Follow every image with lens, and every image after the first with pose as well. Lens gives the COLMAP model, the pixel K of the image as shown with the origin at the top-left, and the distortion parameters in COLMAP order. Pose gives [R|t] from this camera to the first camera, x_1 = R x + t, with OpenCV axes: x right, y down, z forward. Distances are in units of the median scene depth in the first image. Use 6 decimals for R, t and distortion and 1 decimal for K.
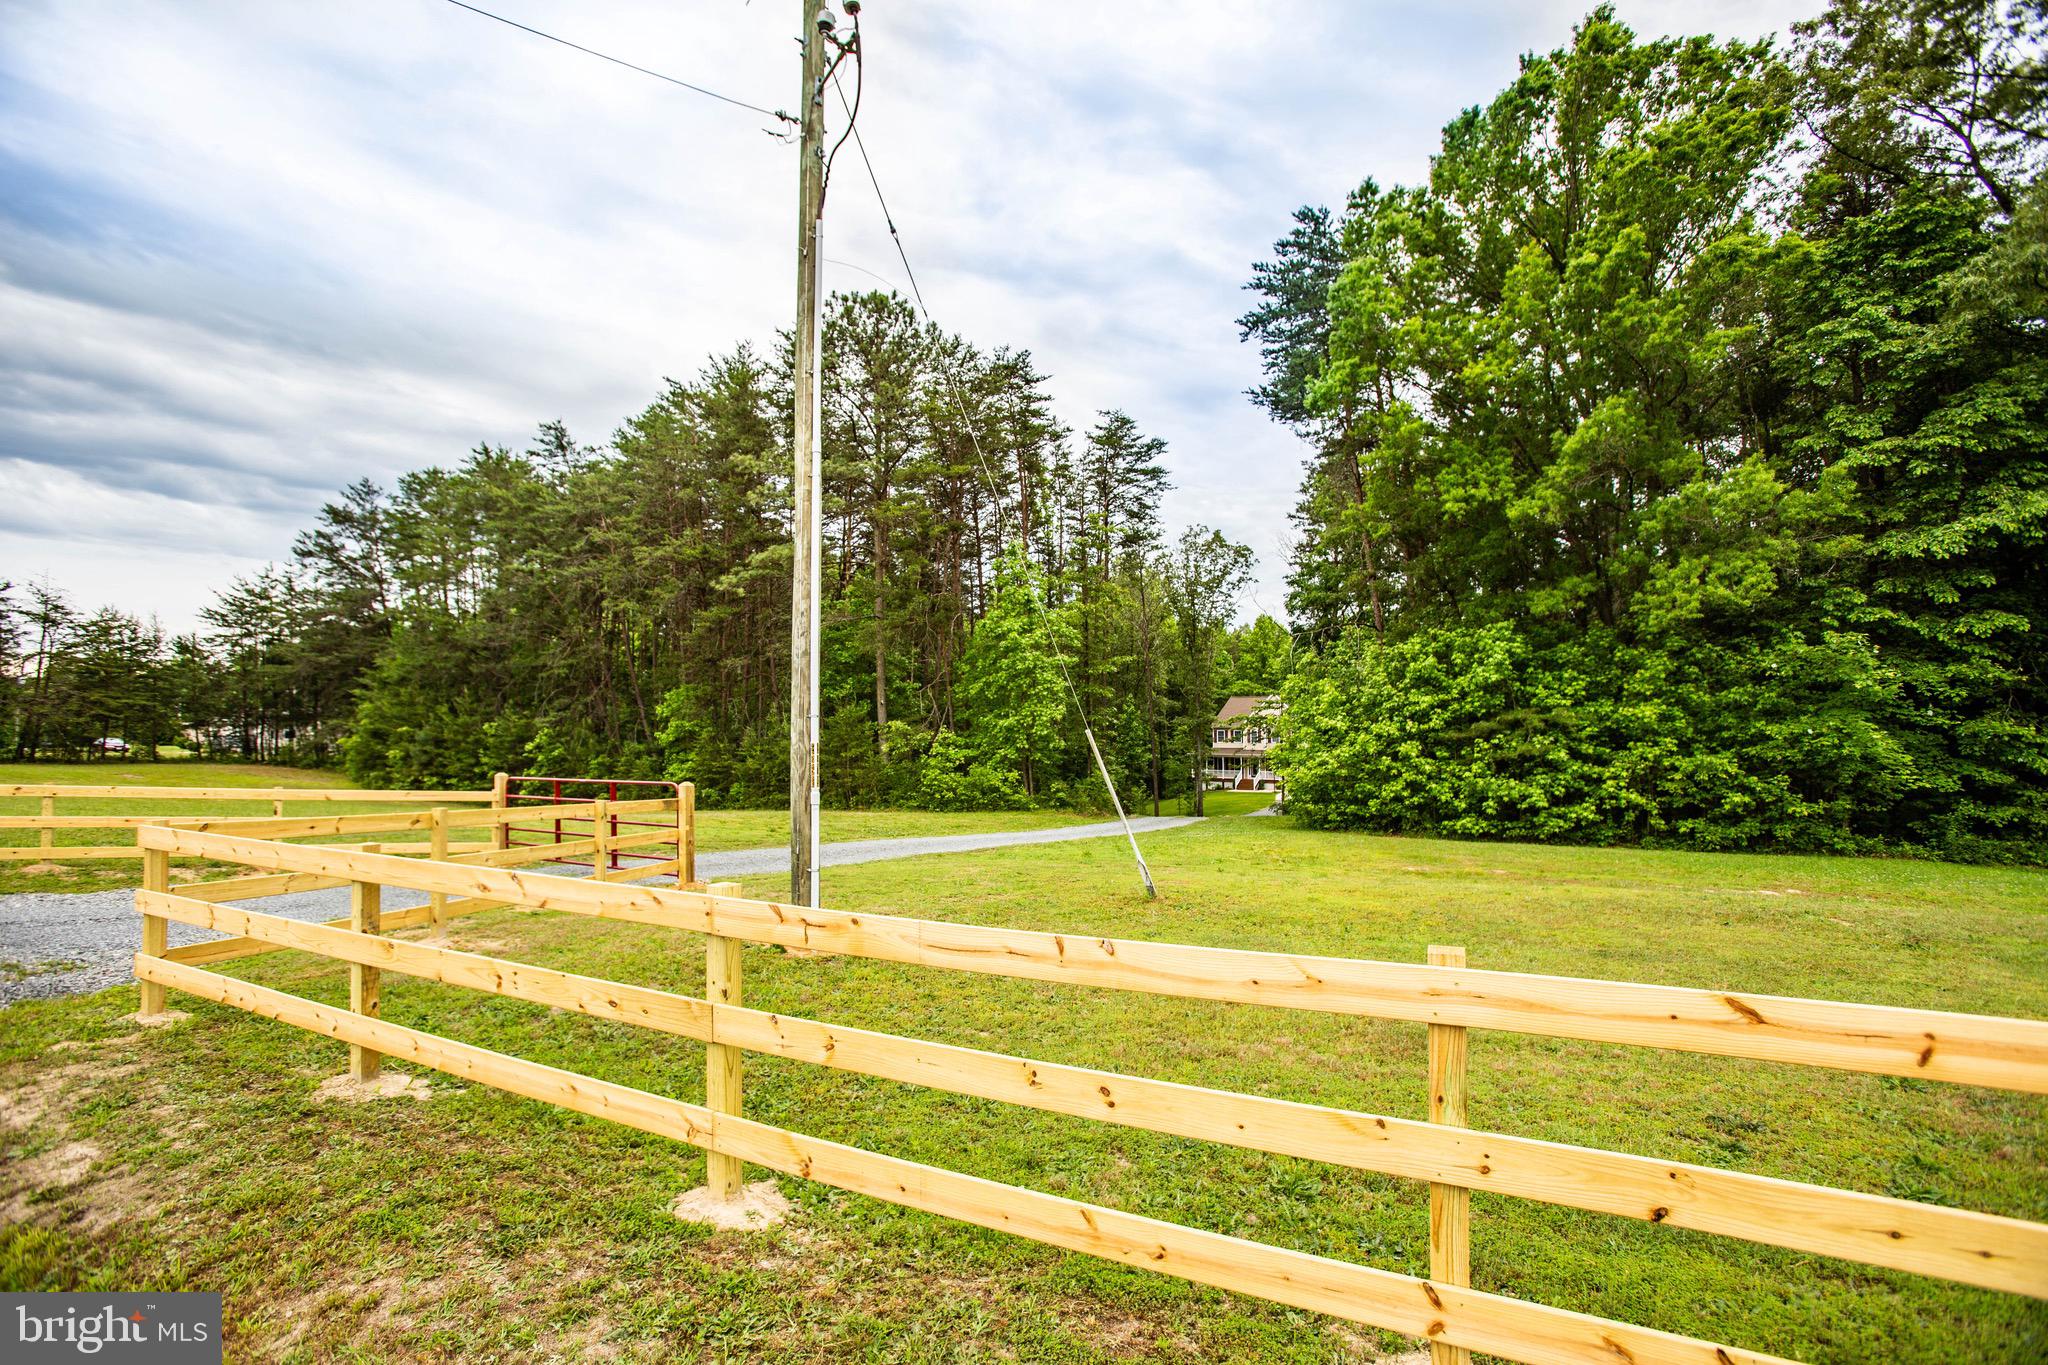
lens RADIAL K [[940.3, 0, 1012.4], [0, 940.3, 681.9], [0, 0, 1]] dist [-0.066070, 0.030479]
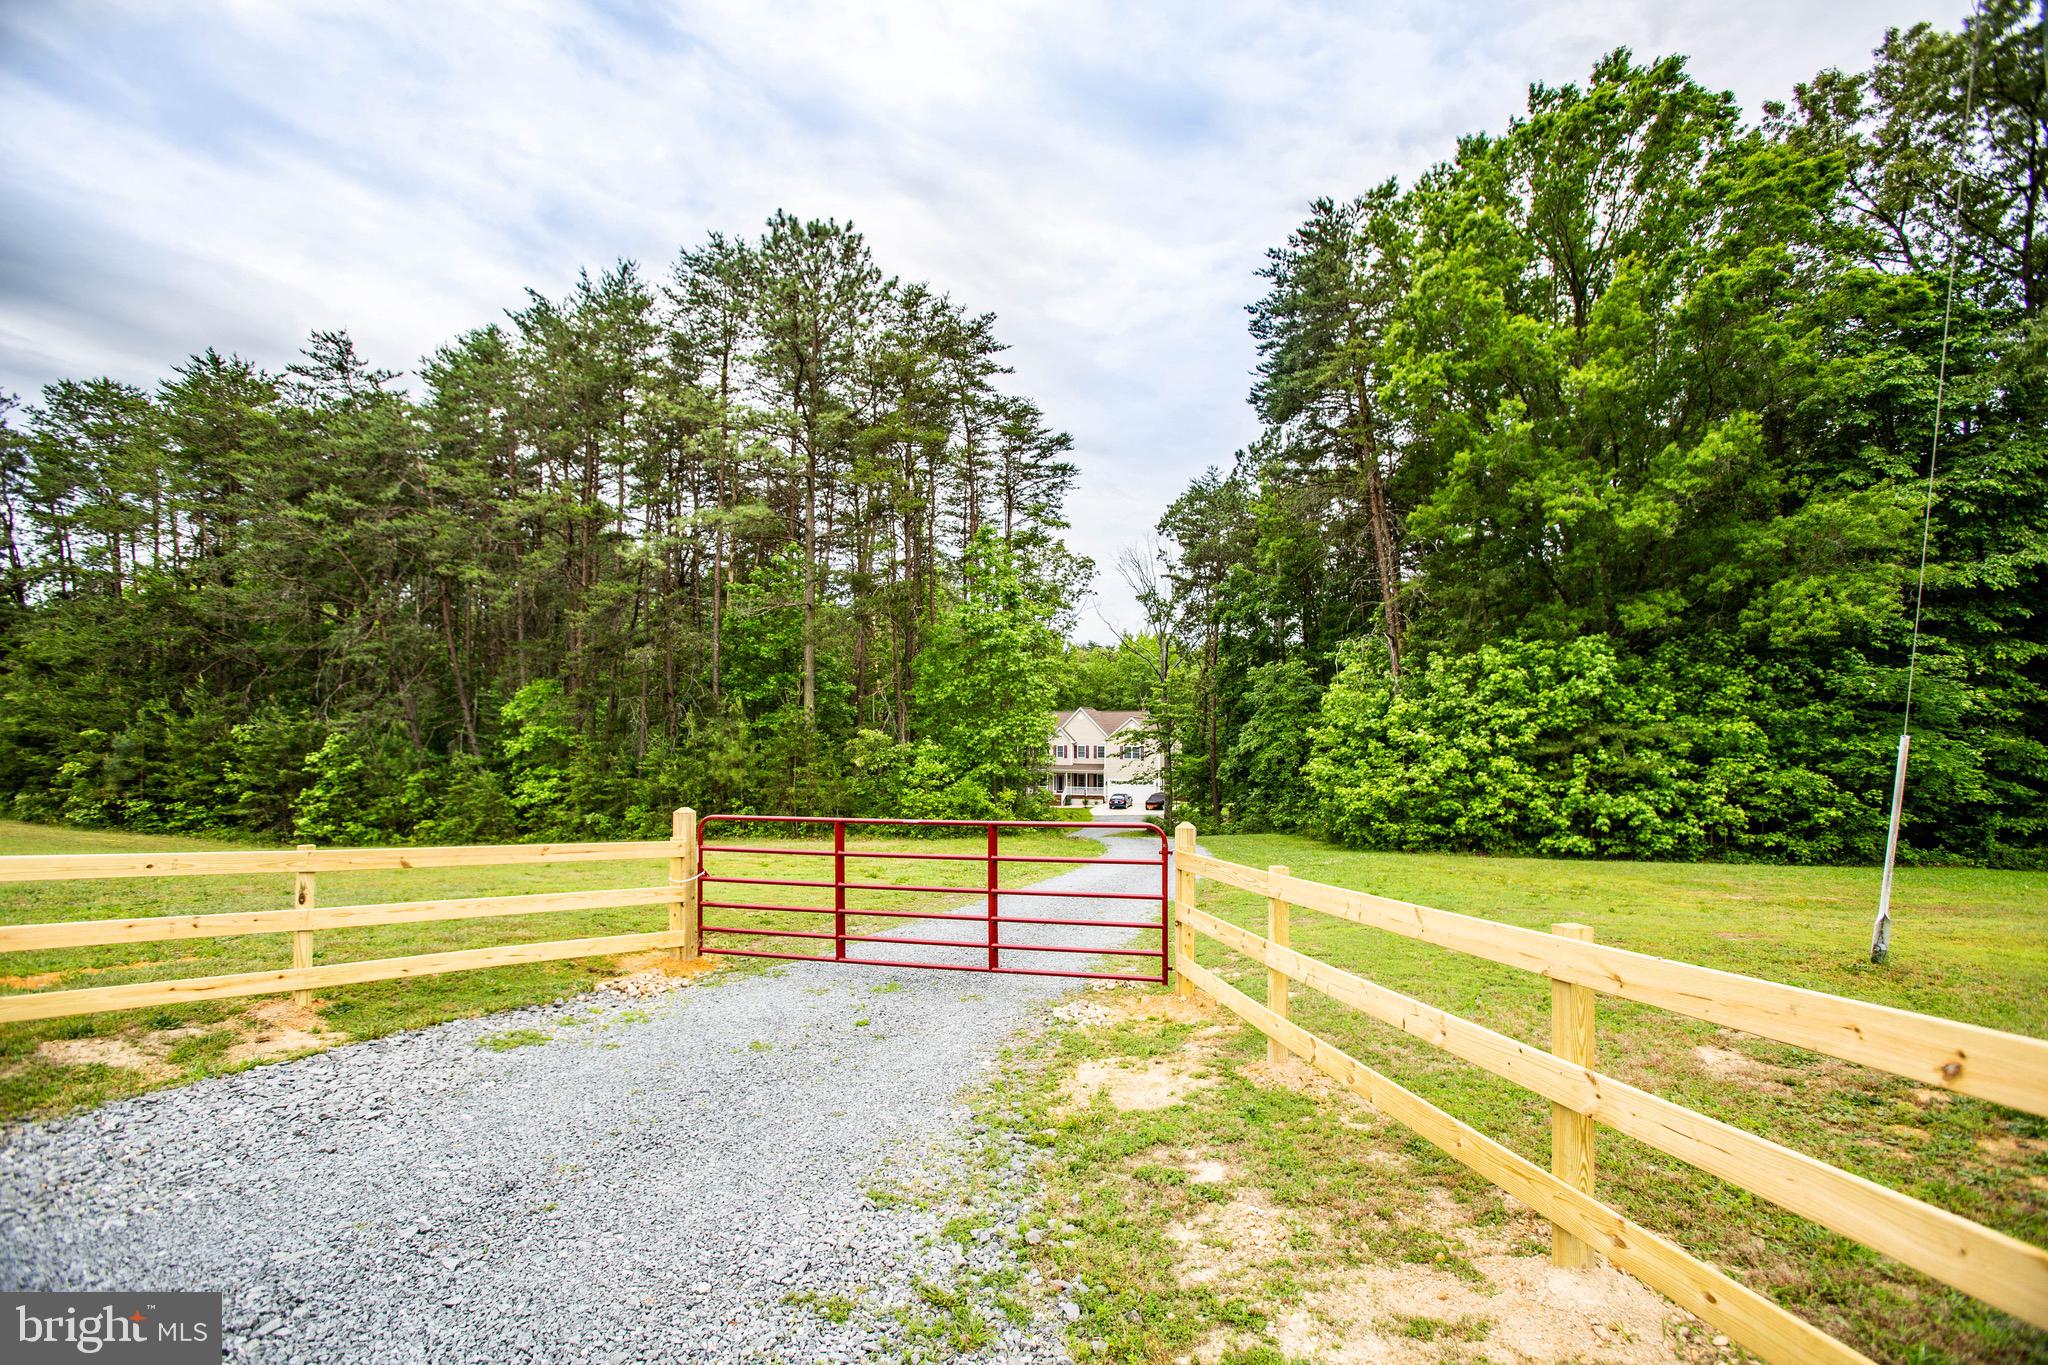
lens RADIAL K [[940.3, 0, 1012.4], [0, 940.3, 681.9], [0, 0, 1]] dist [-0.066070, 0.030479]
pose [[0.957906, 0.026515, 0.285855, -0.313469], [-0.022453, 0.999595, -0.017478, 0.014832], [-0.286202, 0.010324, 0.958114, 0.223478]]
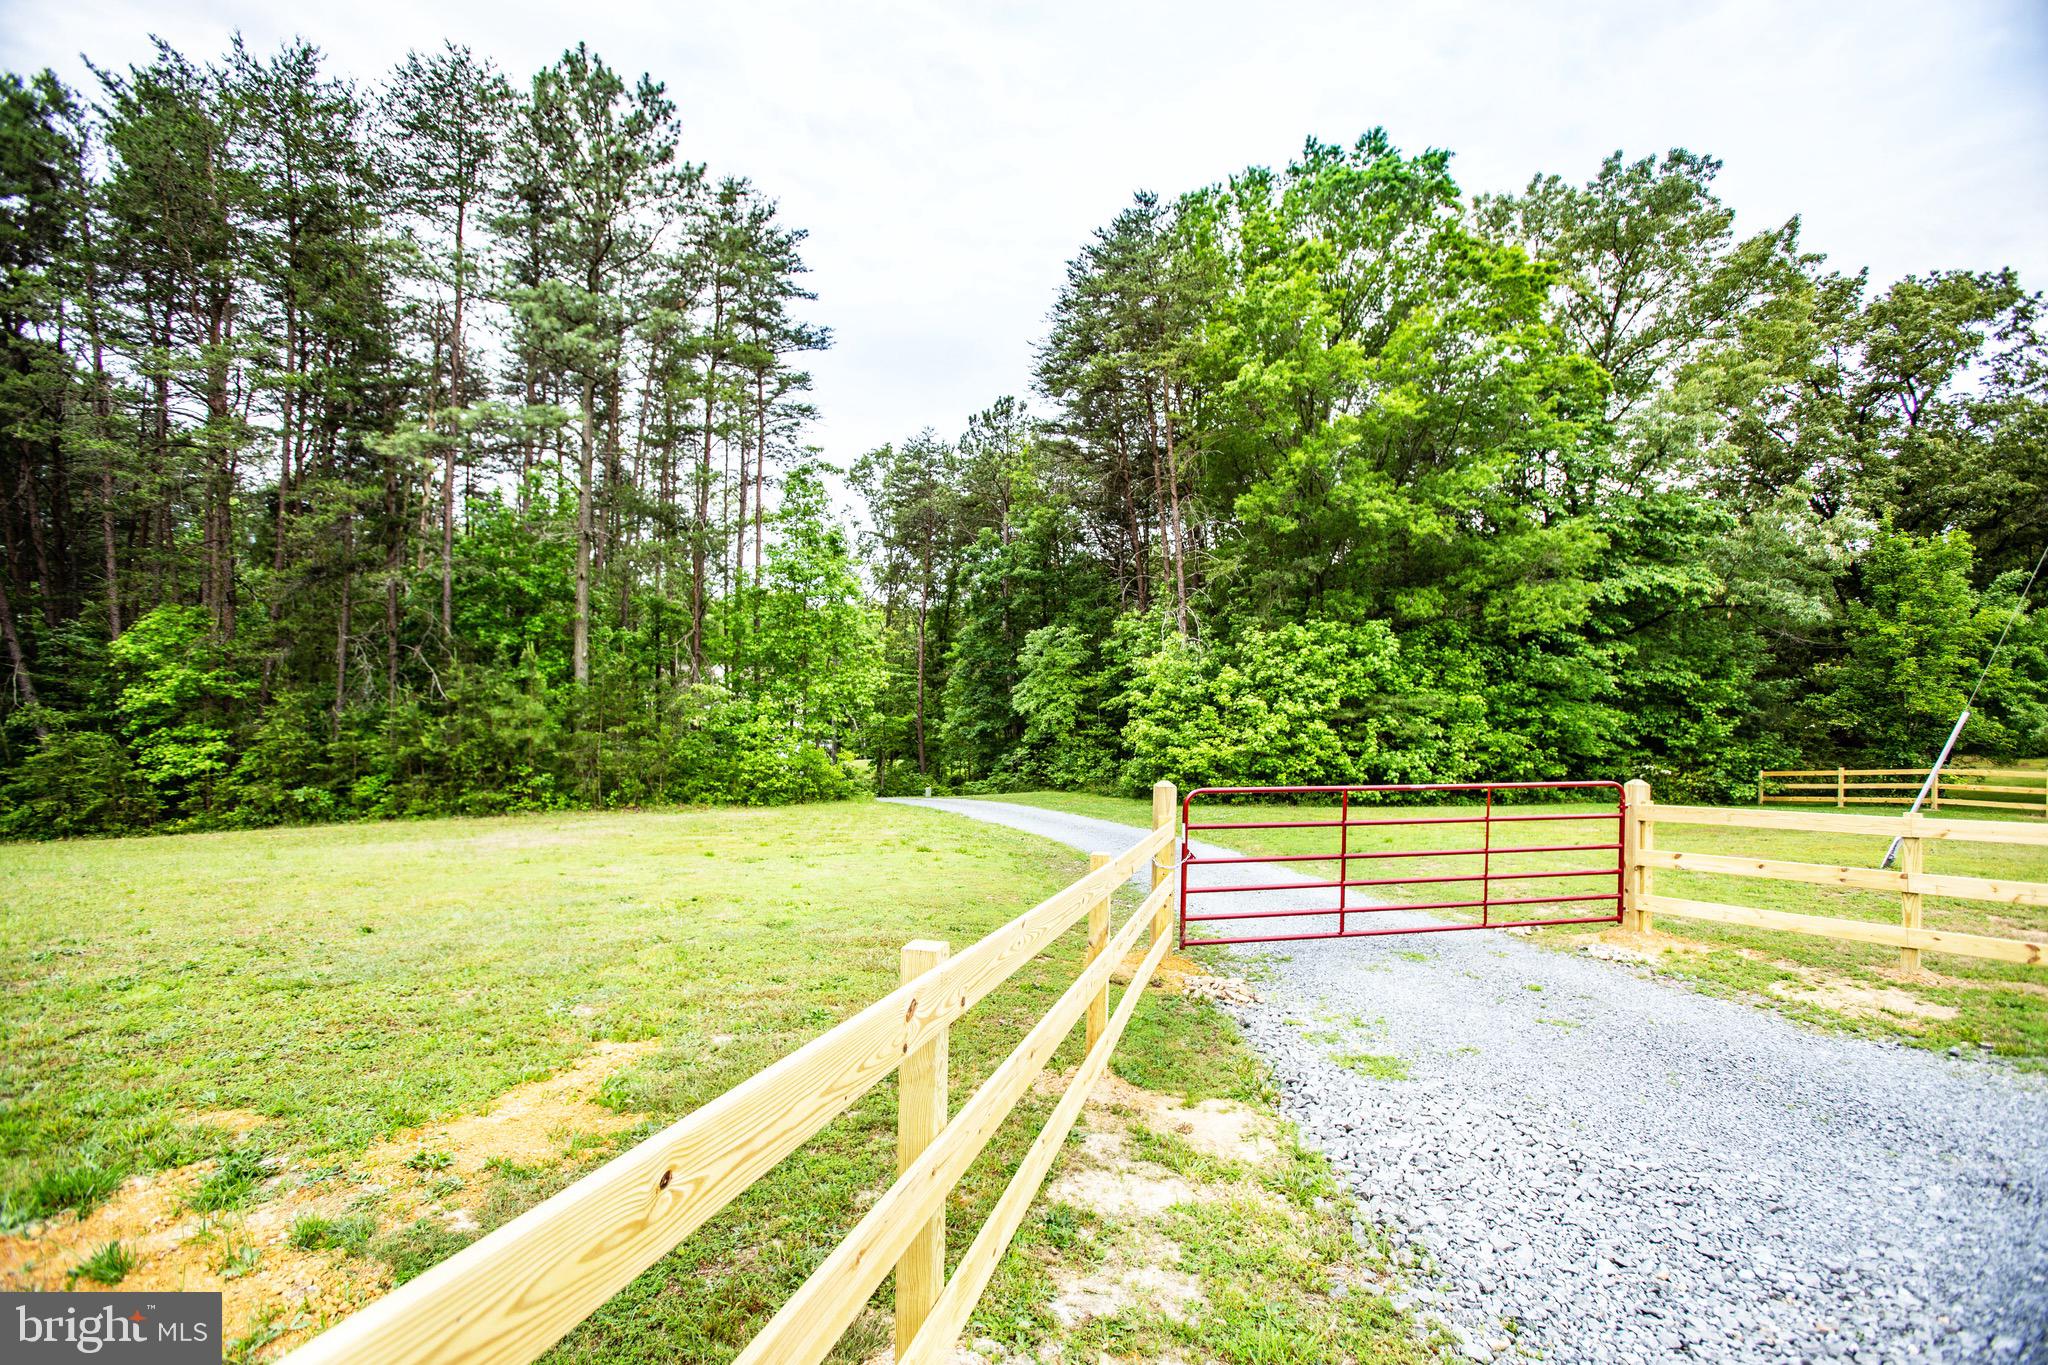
lens RADIAL K [[940.3, 0, 1012.4], [0, 940.3, 681.9], [0, 0, 1]] dist [-0.066070, 0.030479]
pose [[0.736699, 0.034386, 0.675346, -0.565607], [-0.054866, 0.998453, 0.009013, 0.026767], [-0.673991, -0.043693, 0.737446, 0.405971]]
